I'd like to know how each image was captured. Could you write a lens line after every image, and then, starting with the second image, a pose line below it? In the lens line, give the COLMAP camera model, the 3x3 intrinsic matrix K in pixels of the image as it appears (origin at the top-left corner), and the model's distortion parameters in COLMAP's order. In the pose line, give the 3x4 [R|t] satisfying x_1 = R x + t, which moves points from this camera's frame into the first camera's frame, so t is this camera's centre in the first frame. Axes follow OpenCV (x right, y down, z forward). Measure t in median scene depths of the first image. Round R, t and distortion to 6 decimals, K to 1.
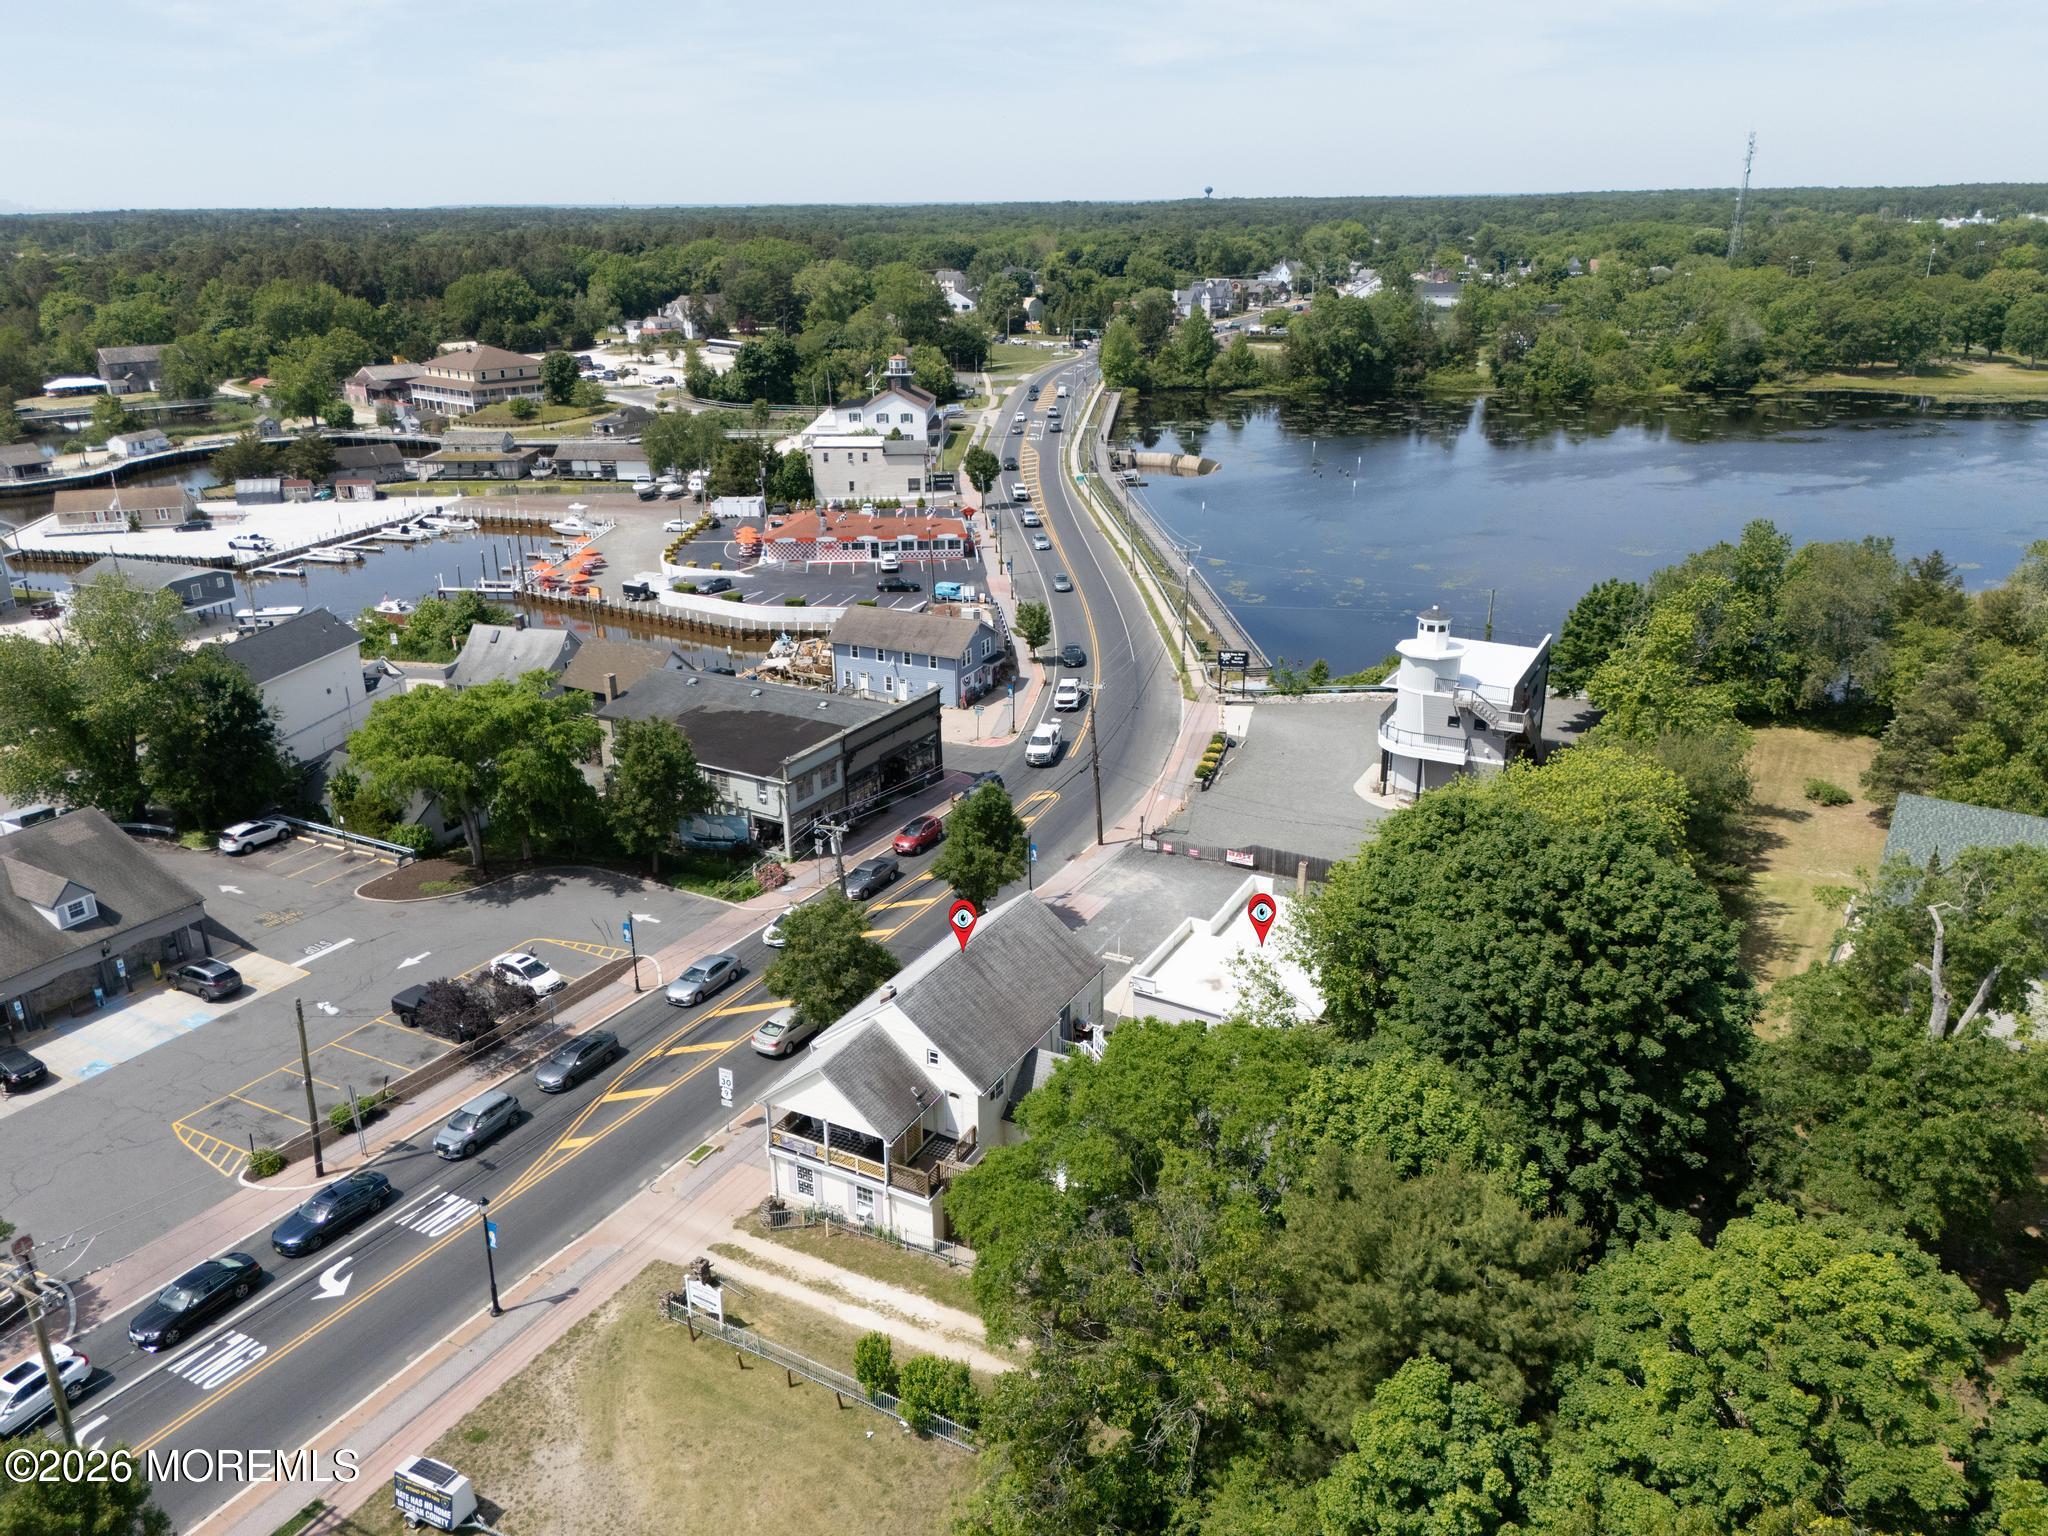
lens RADIAL K [[1506.2, 0, 1014.8], [0, 1506.2, 777.1], [0, 0, 1]] dist [0.060924, -0.059627]
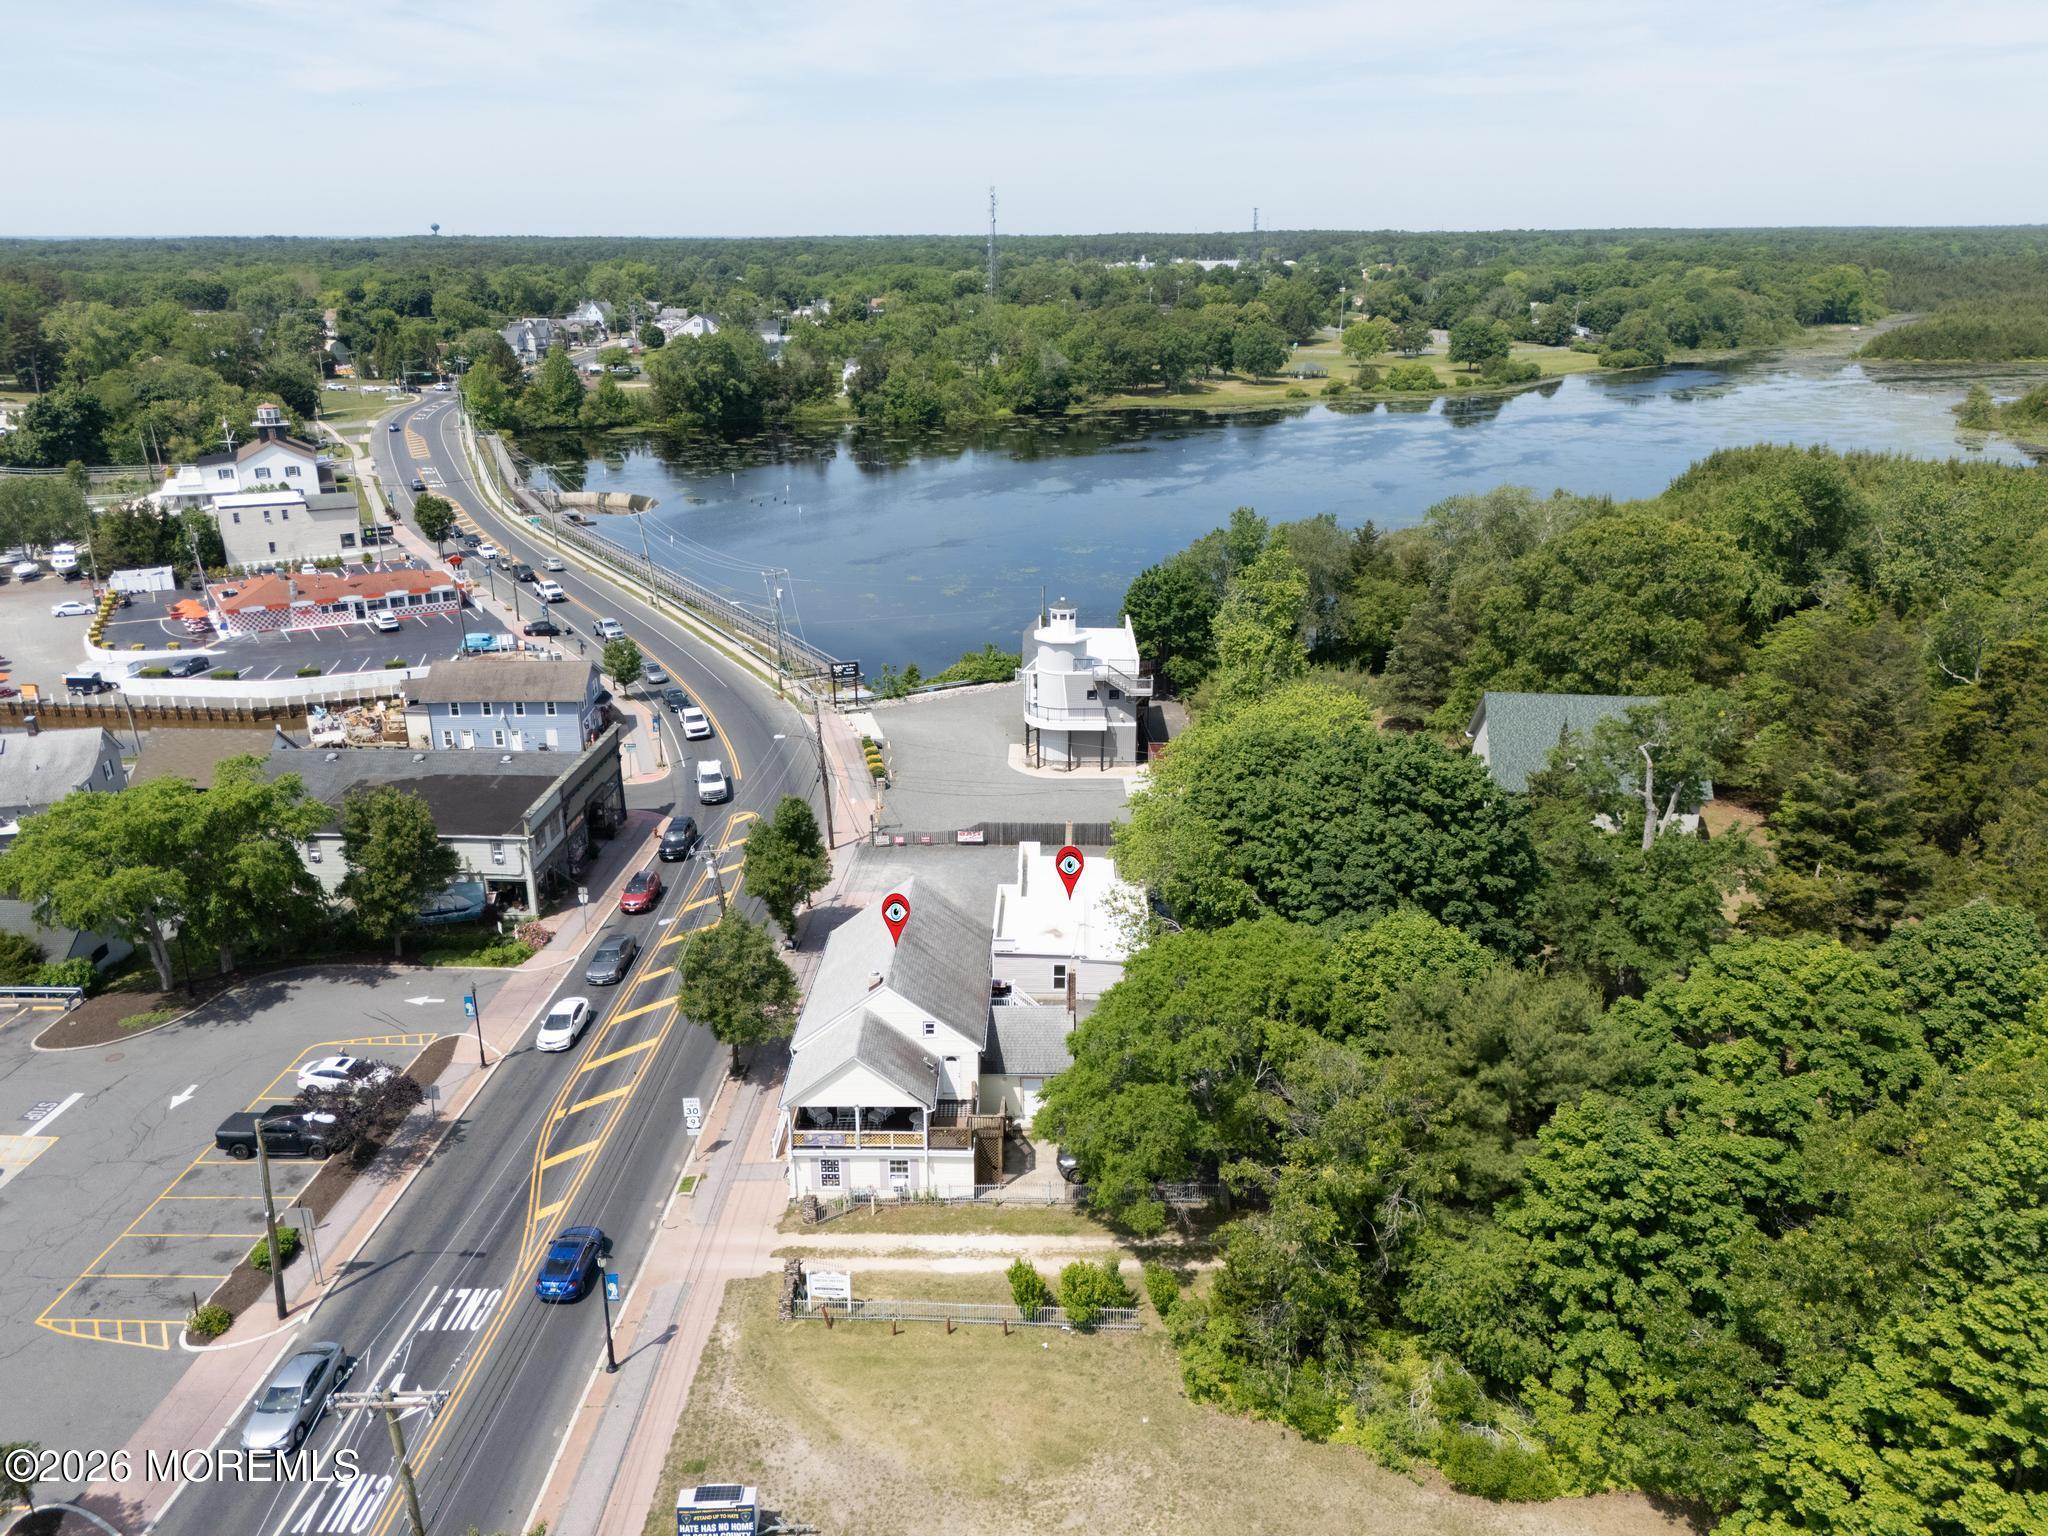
lens RADIAL K [[1506.2, 0, 1021.7], [0, 1506.2, 775.6], [0, 0, 1]] dist [0.060924, -0.059627]
pose [[0.890829, -0.146013, 0.430237, -0.213492], [0.156382, 0.987631, 0.011382, 0.002395], [-0.426577, 0.057142, 0.902644, -0.007342]]
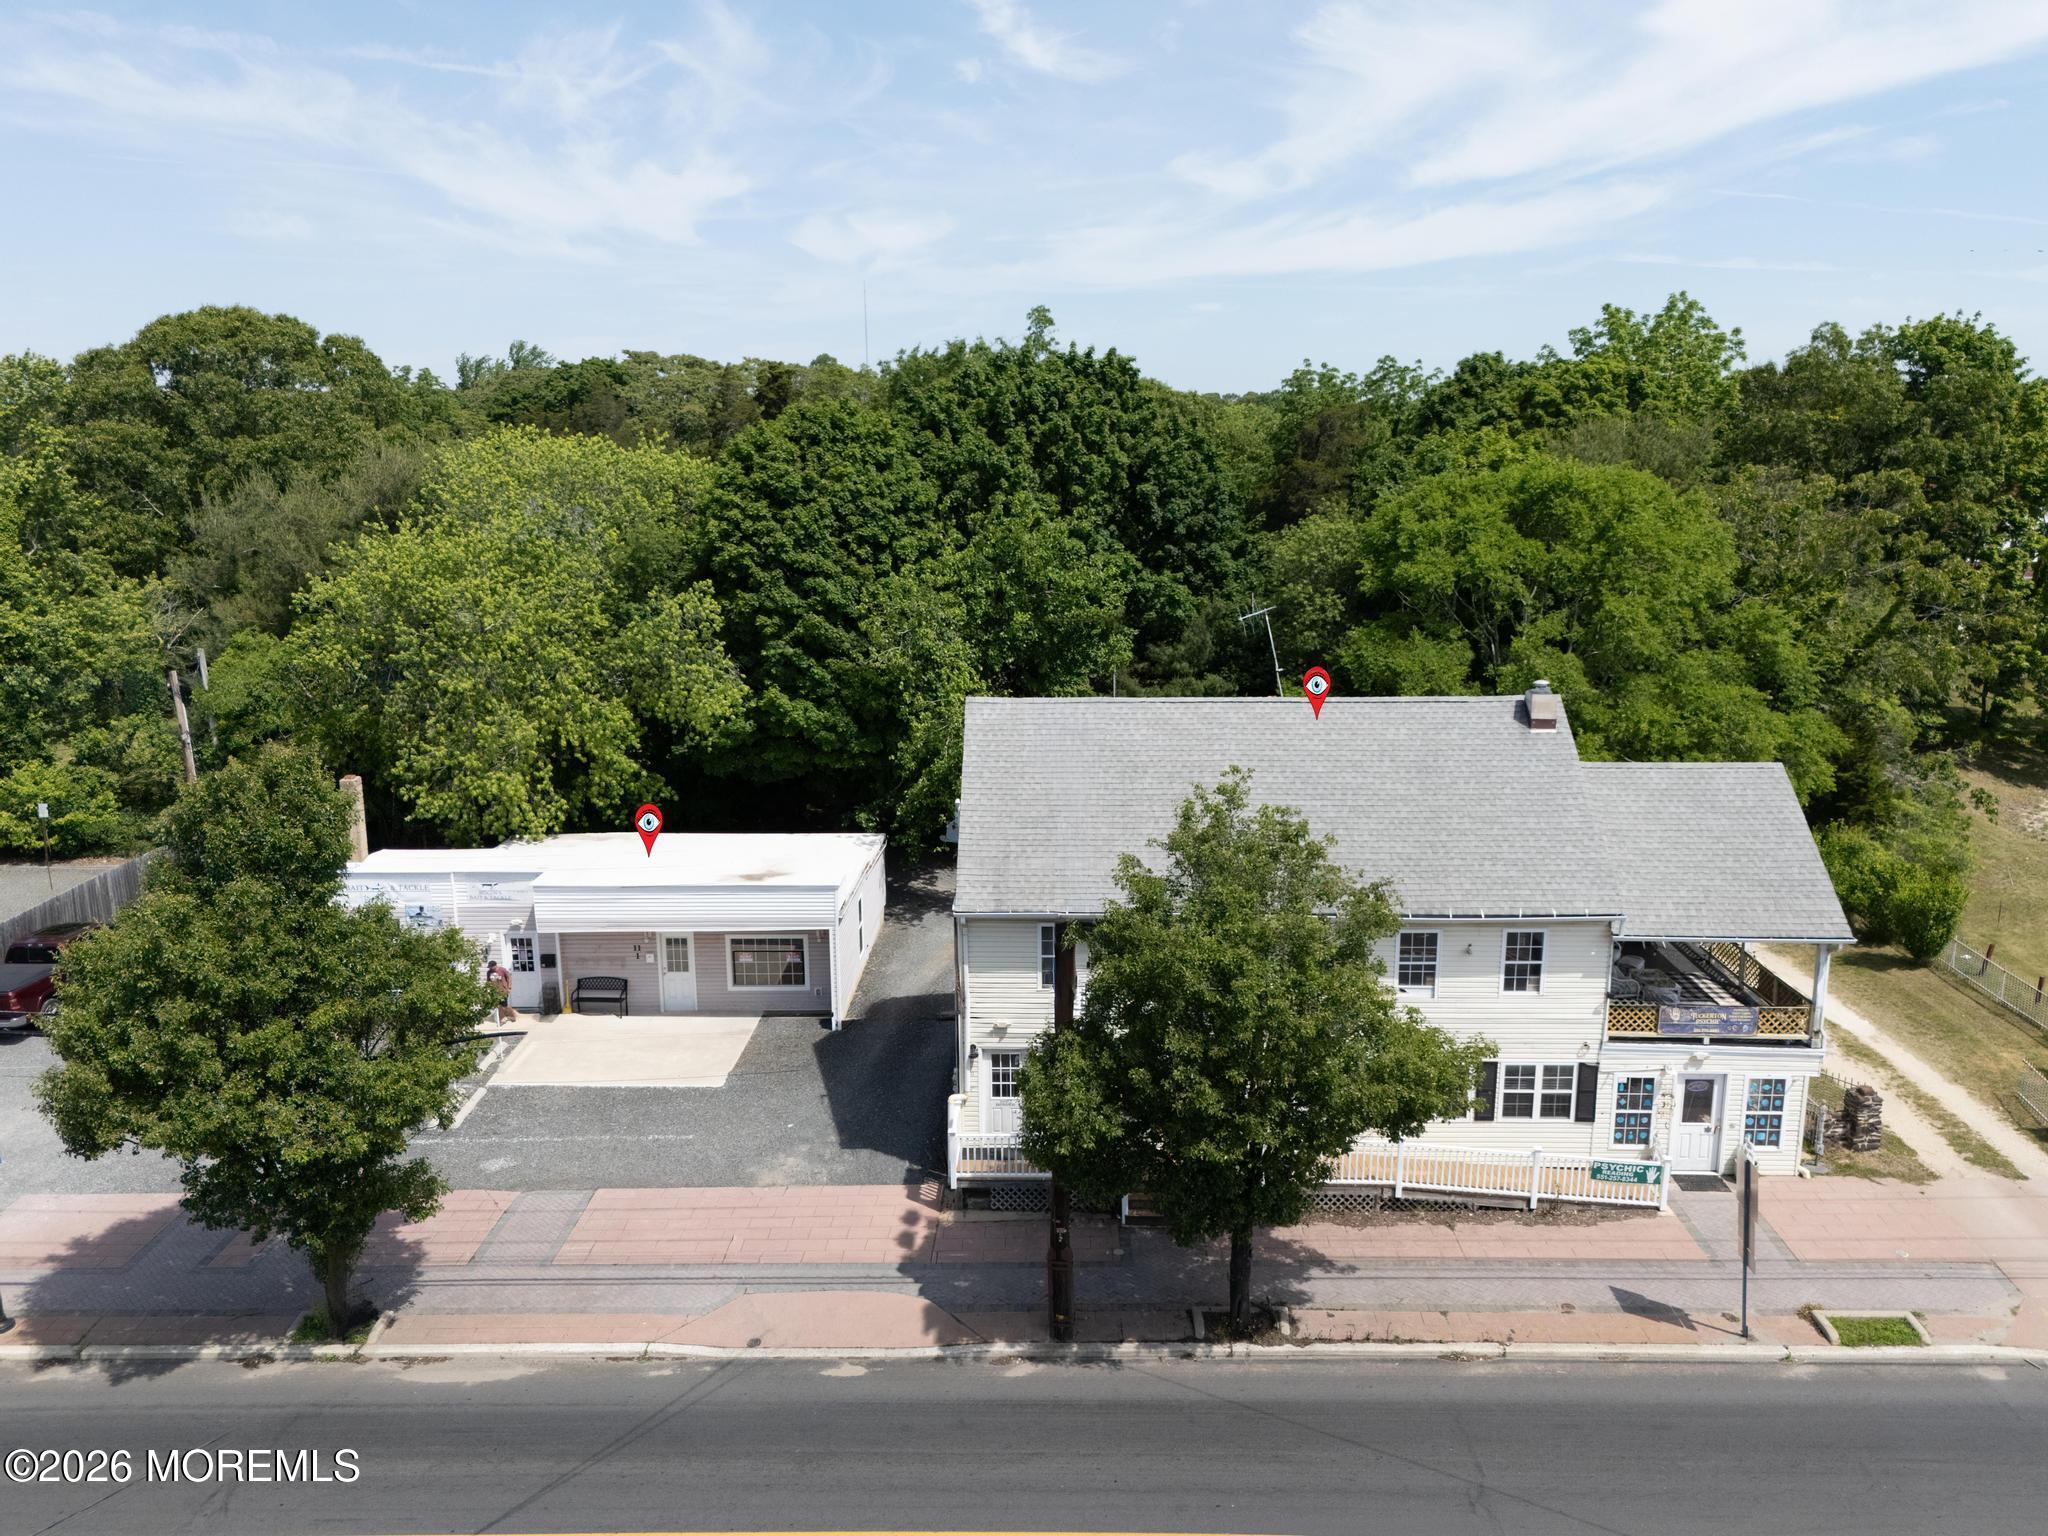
lens RADIAL K [[1506.2, 0, 1016.7], [0, 1506.2, 772.9], [0, 0, 1]] dist [0.060924, -0.059627]
pose [[-0.455016, -0.185458, 0.870957, -0.213846], [0.327385, 0.874733, 0.357298, -0.031137], [-0.828119, 0.447714, -0.337301, 0.651015]]
